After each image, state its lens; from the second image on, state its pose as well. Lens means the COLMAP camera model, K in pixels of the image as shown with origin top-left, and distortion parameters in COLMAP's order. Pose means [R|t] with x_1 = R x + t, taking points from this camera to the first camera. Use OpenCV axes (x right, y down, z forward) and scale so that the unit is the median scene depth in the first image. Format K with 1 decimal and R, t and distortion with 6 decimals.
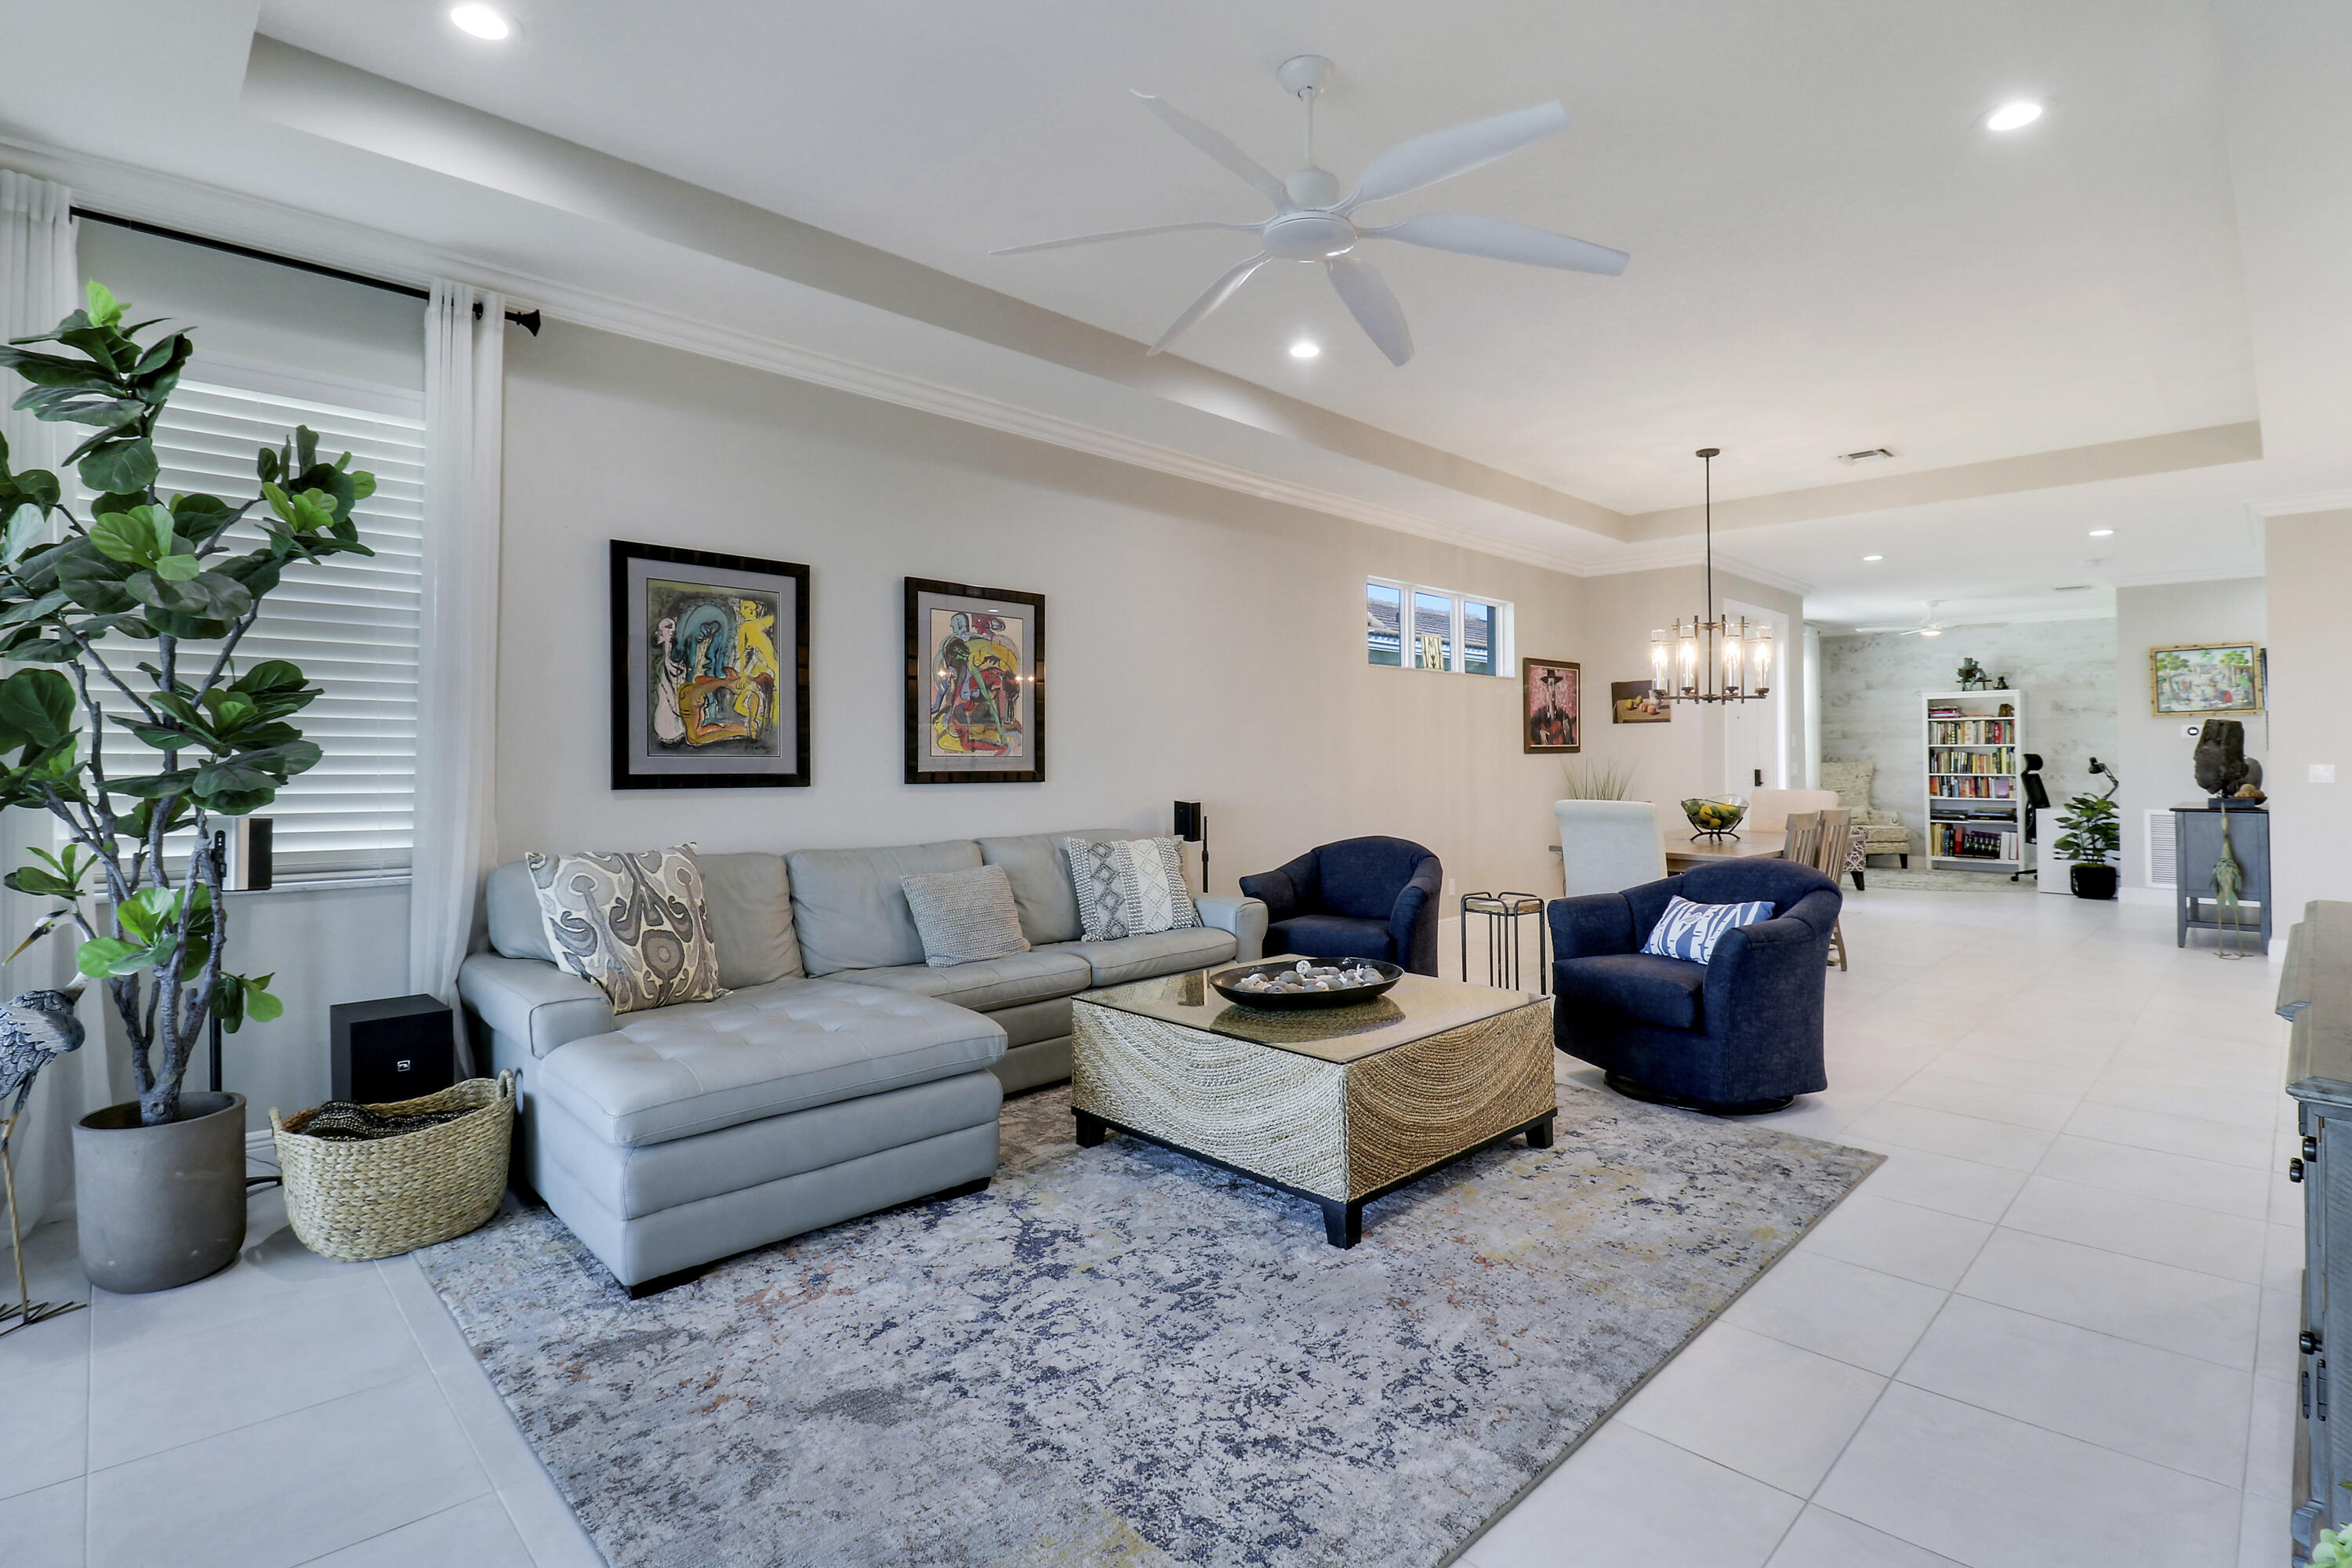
lens RADIAL K [[1104.2, 0, 1186.9], [0, 1104.2, 726.6], [0, 0, 1]] dist [-0.000532, -0.010602]
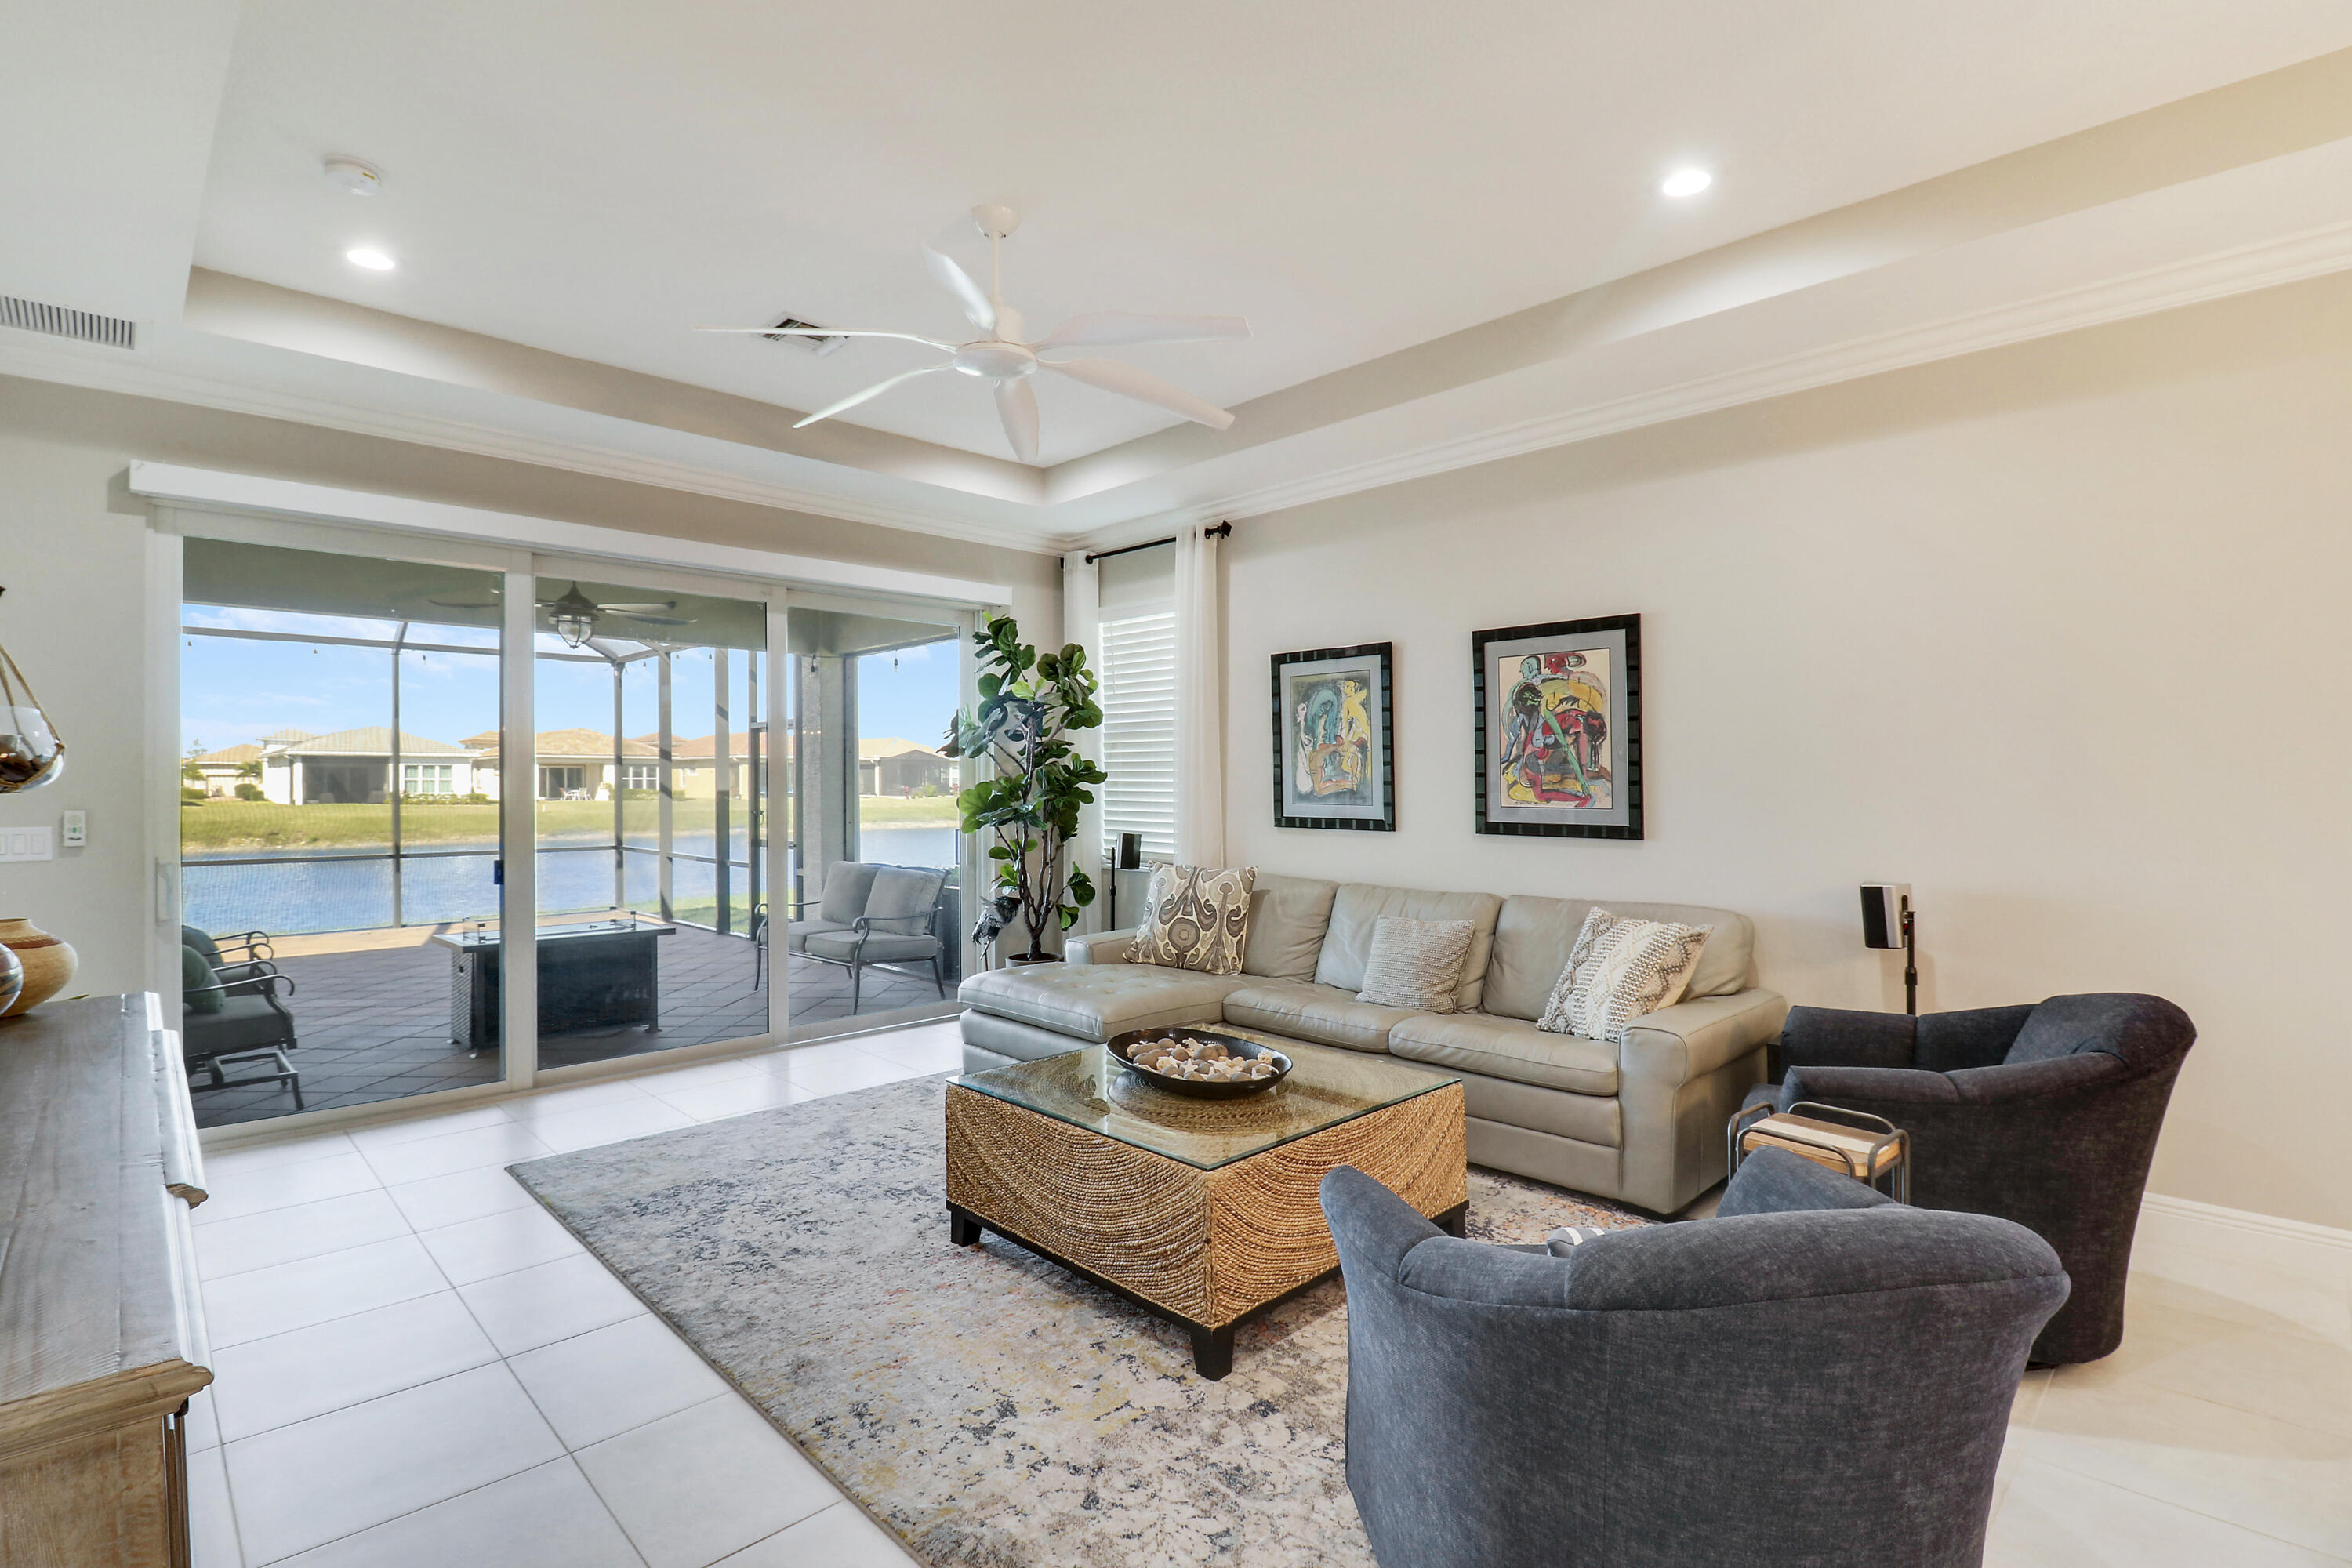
lens RADIAL K [[1104.2, 0, 1196.9], [0, 1104.2, 772.7], [0, 0, 1]] dist [-0.000532, -0.010602]
pose [[0.006973, -0.006041, -0.999957, 0.723606], [0.034513, 0.999387, -0.005797, -0.007011], [0.999380, -0.034471, 0.007177, 0.689770]]
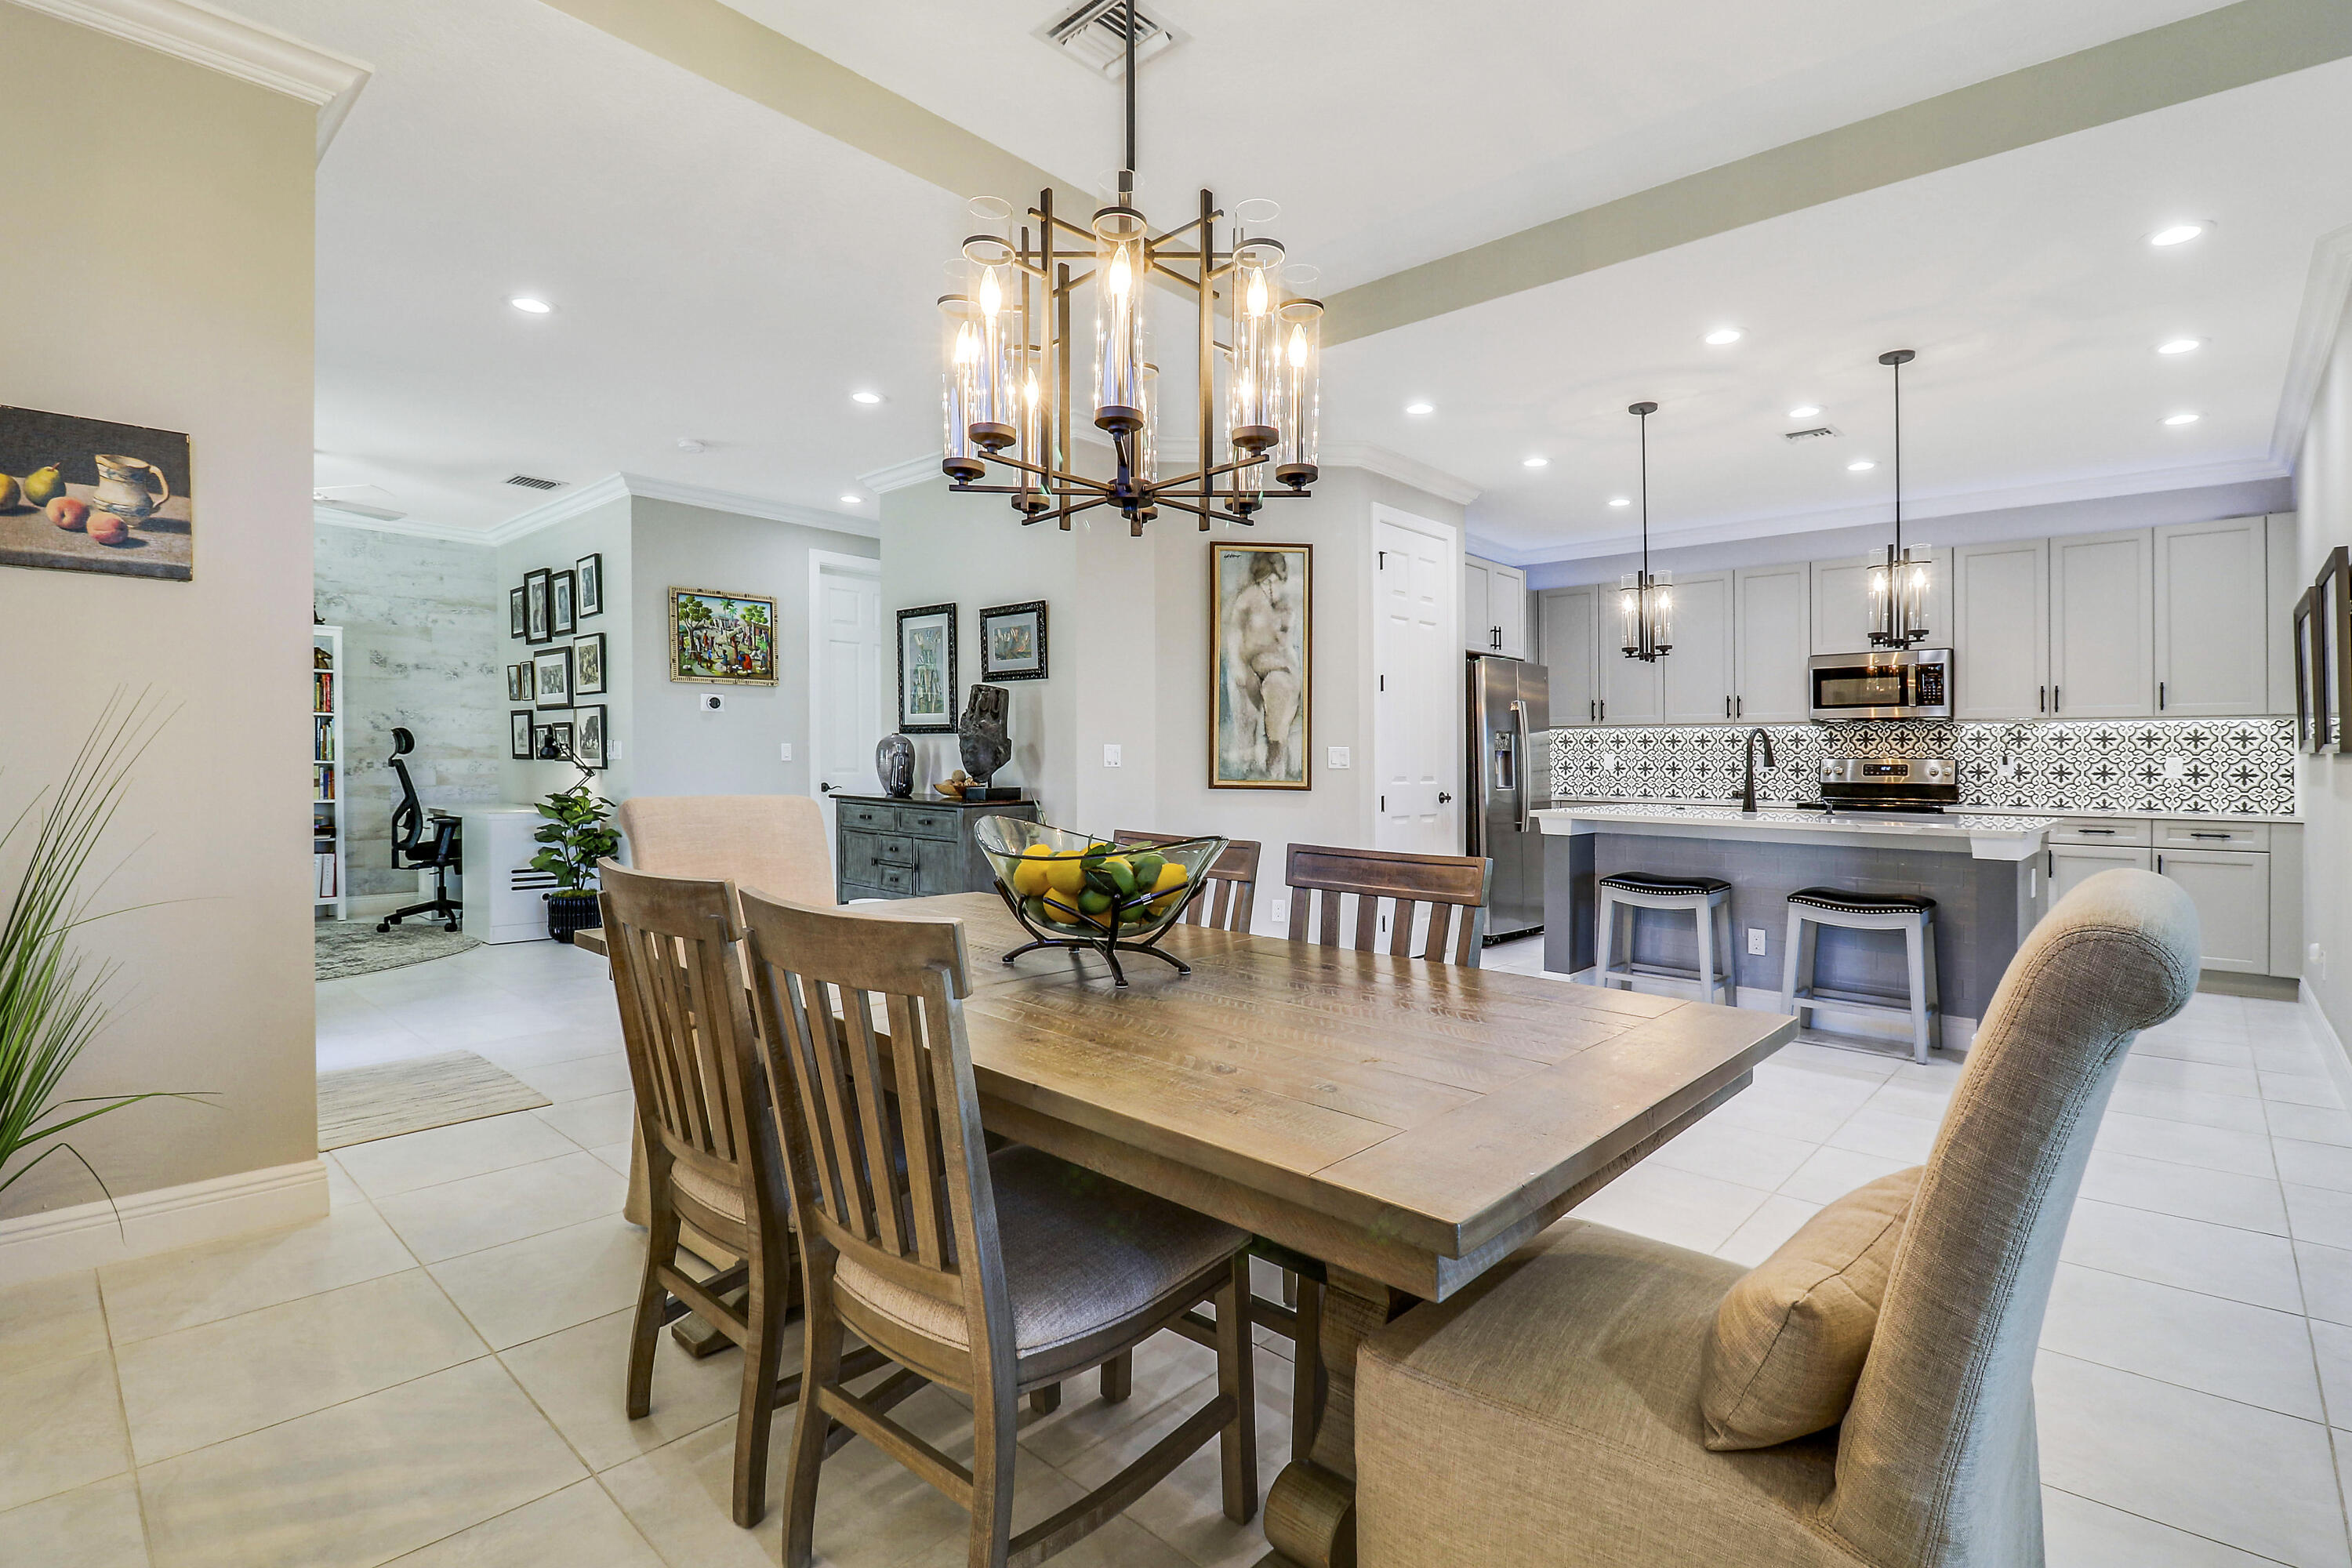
lens RADIAL K [[1104.2, 0, 1162.6], [0, 1104.2, 814.9], [0, 0, 1]] dist [-0.000532, -0.010602]
pose [[-0.034630, -0.048150, 0.998240, 0.245139], [-0.041907, 0.998030, 0.046687, 0.057309], [-0.998521, -0.040216, -0.036580, 1.267394]]
